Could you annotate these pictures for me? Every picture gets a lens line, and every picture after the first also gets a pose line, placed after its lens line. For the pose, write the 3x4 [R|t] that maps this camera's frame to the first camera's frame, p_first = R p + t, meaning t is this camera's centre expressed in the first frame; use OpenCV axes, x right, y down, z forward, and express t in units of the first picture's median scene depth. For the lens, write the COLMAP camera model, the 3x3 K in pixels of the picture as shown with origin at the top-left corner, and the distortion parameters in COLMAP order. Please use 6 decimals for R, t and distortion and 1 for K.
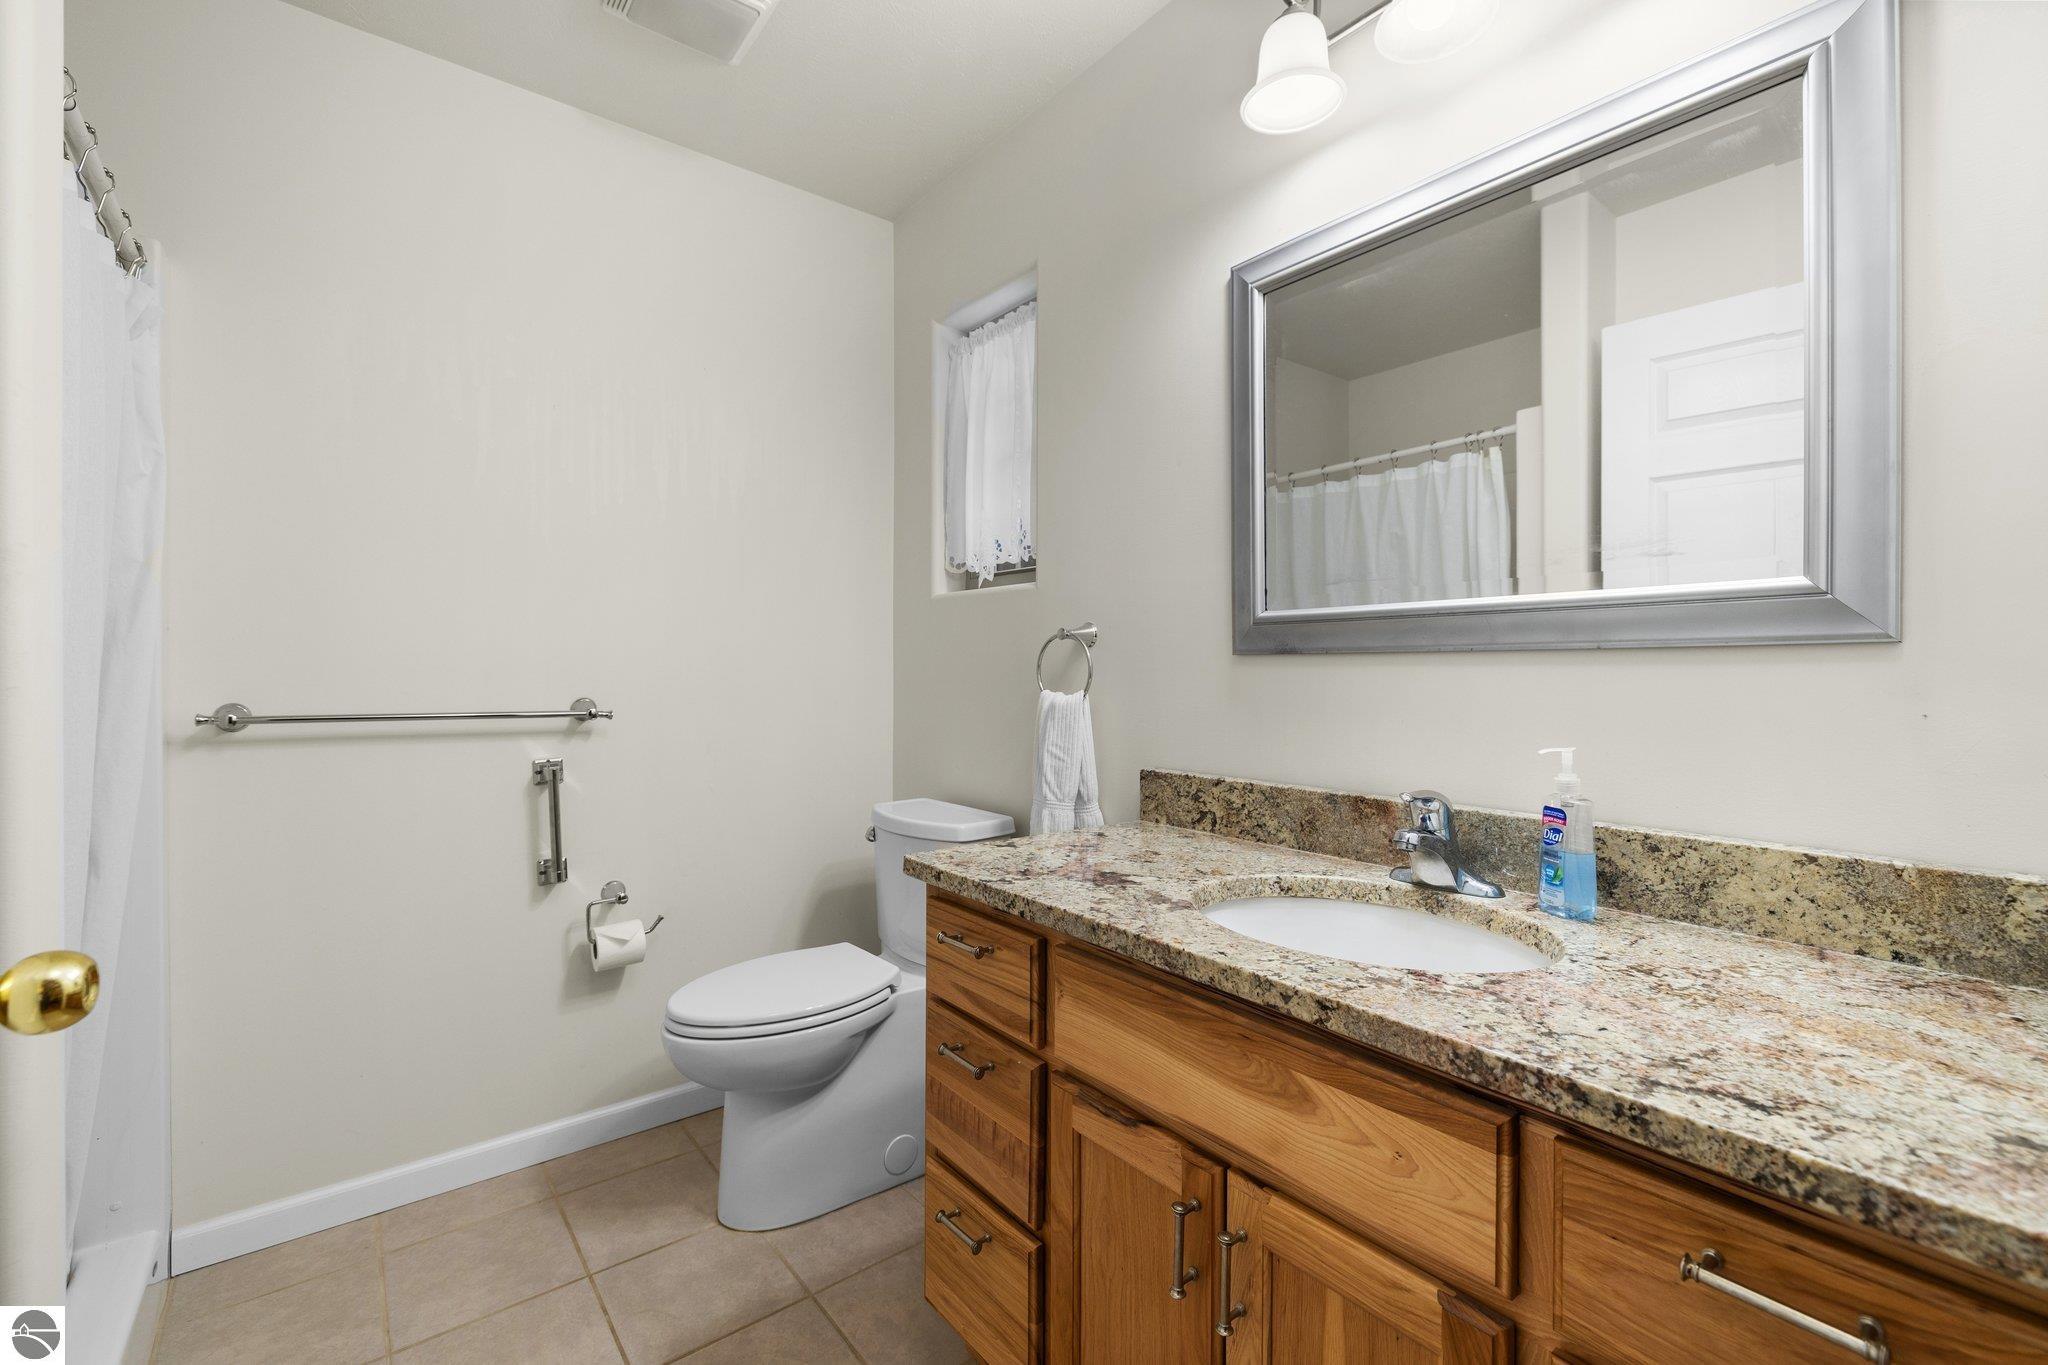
lens RADIAL K [[867.7, 0, 1053.7], [0, 867.7, 688.8], [0, 0, 1]] dist [-0.001781, 0.000065]
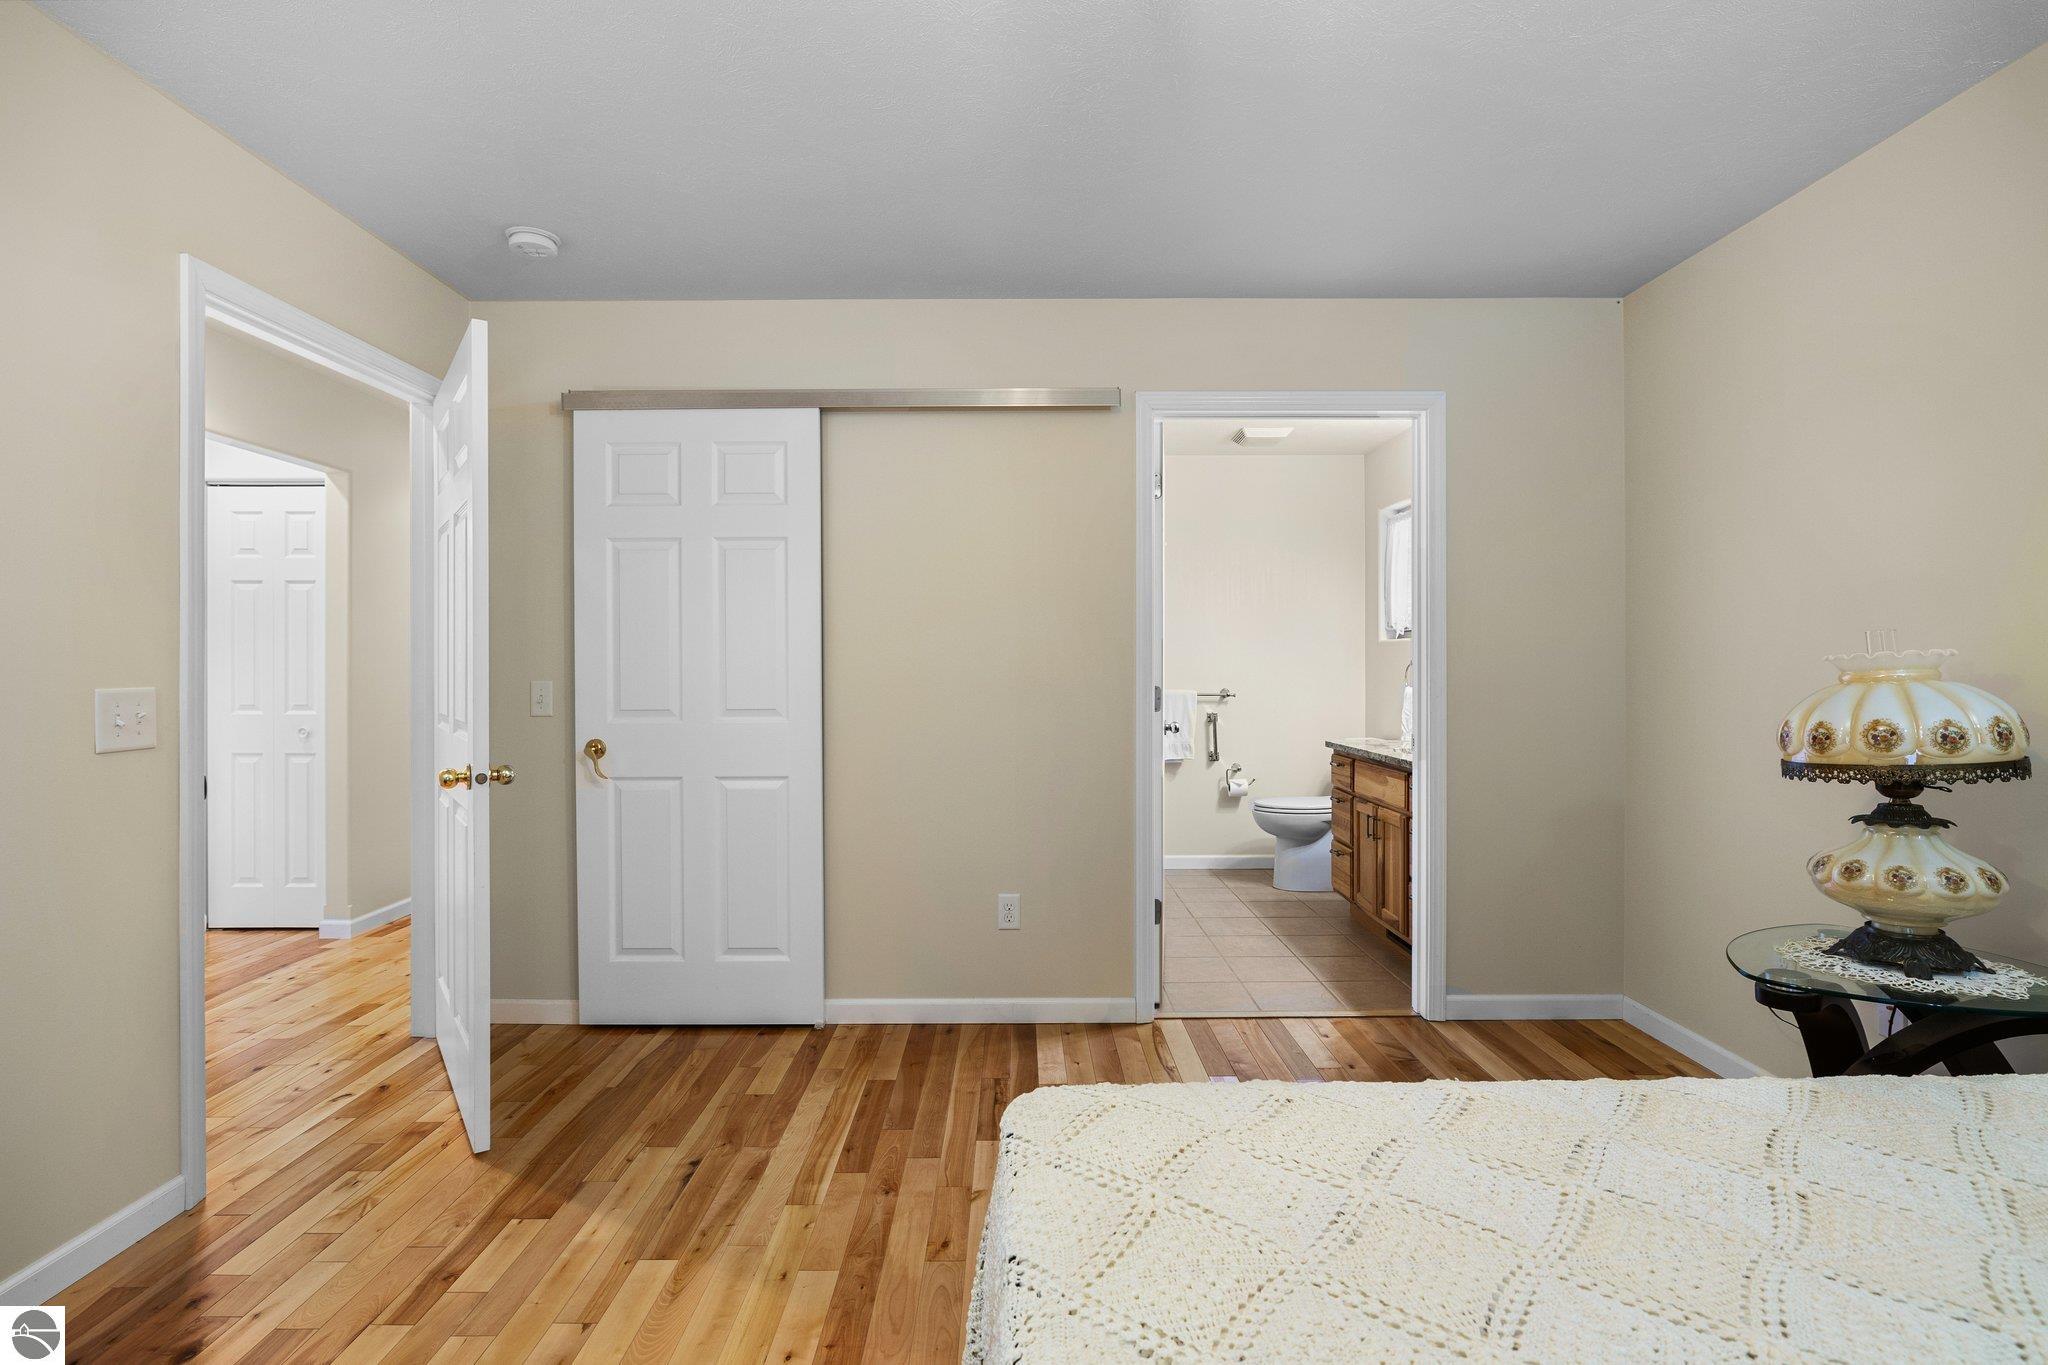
lens RADIAL K [[996.9, 0, 1019.4], [0, 996.9, 669.1], [0, 0, 1]] dist [-0.003841, -0.000182]
pose [[0.777843, 0.004941, -0.628440, 0.697163], [-0.016224, 0.999794, -0.012219, 0.003487], [0.628250, 0.019700, 0.777762, -1.405119]]
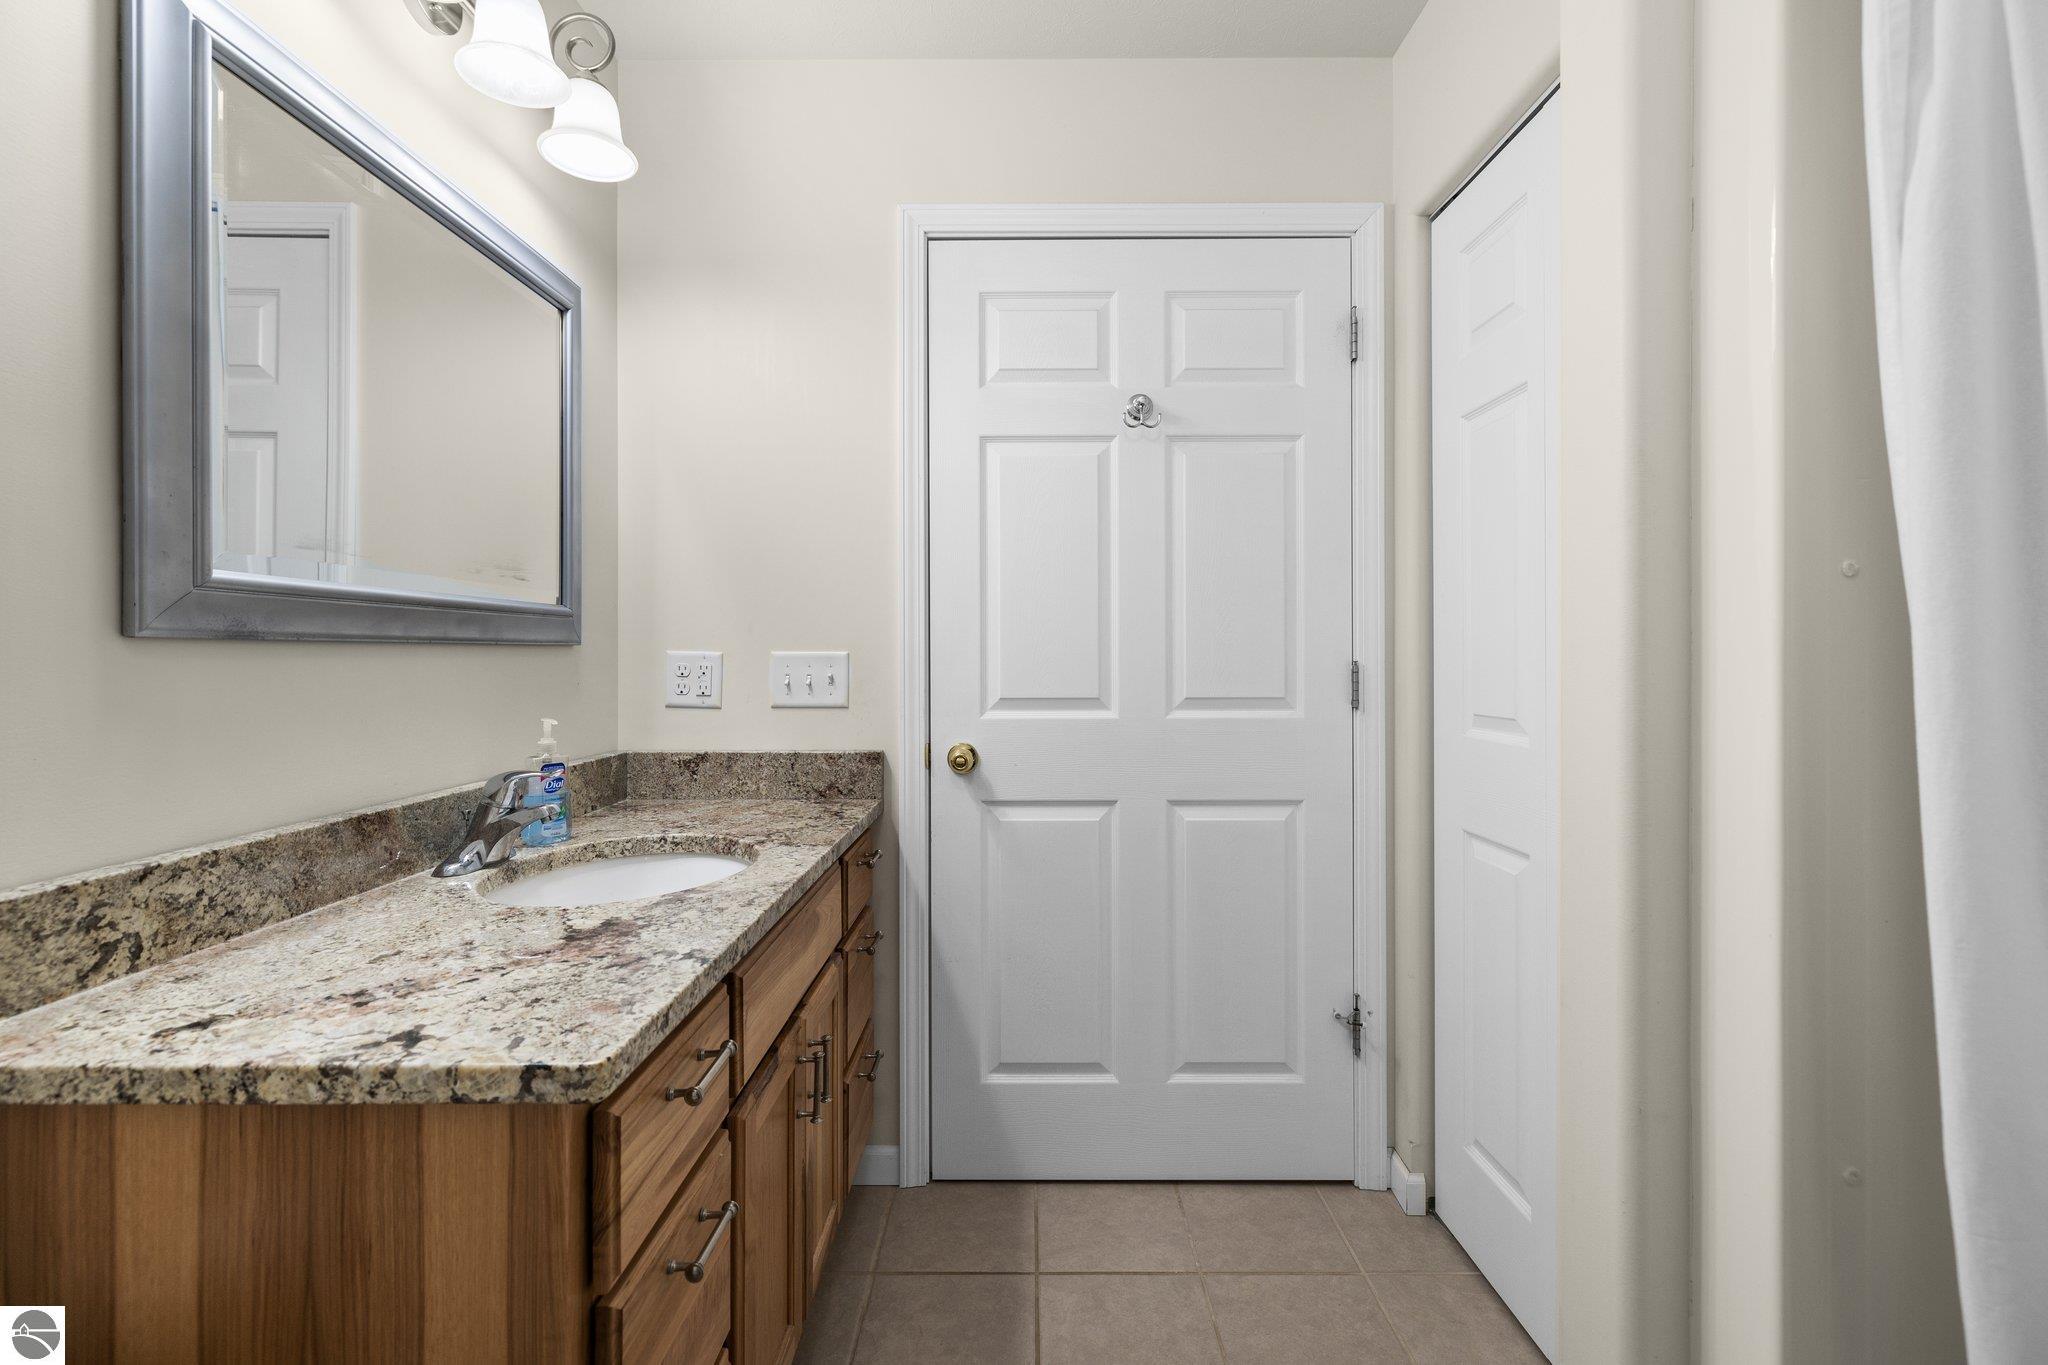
lens RADIAL K [[867.7, 0, 1030.3], [0, 867.7, 660.8], [0, 0, 1]] dist [-0.001781, 0.000065]
pose [[-0.760664, -0.007230, 0.649106, -0.658592], [0.011959, 0.999612, 0.025149, -0.035517], [-0.649036, 0.026893, -0.760282, 1.192889]]
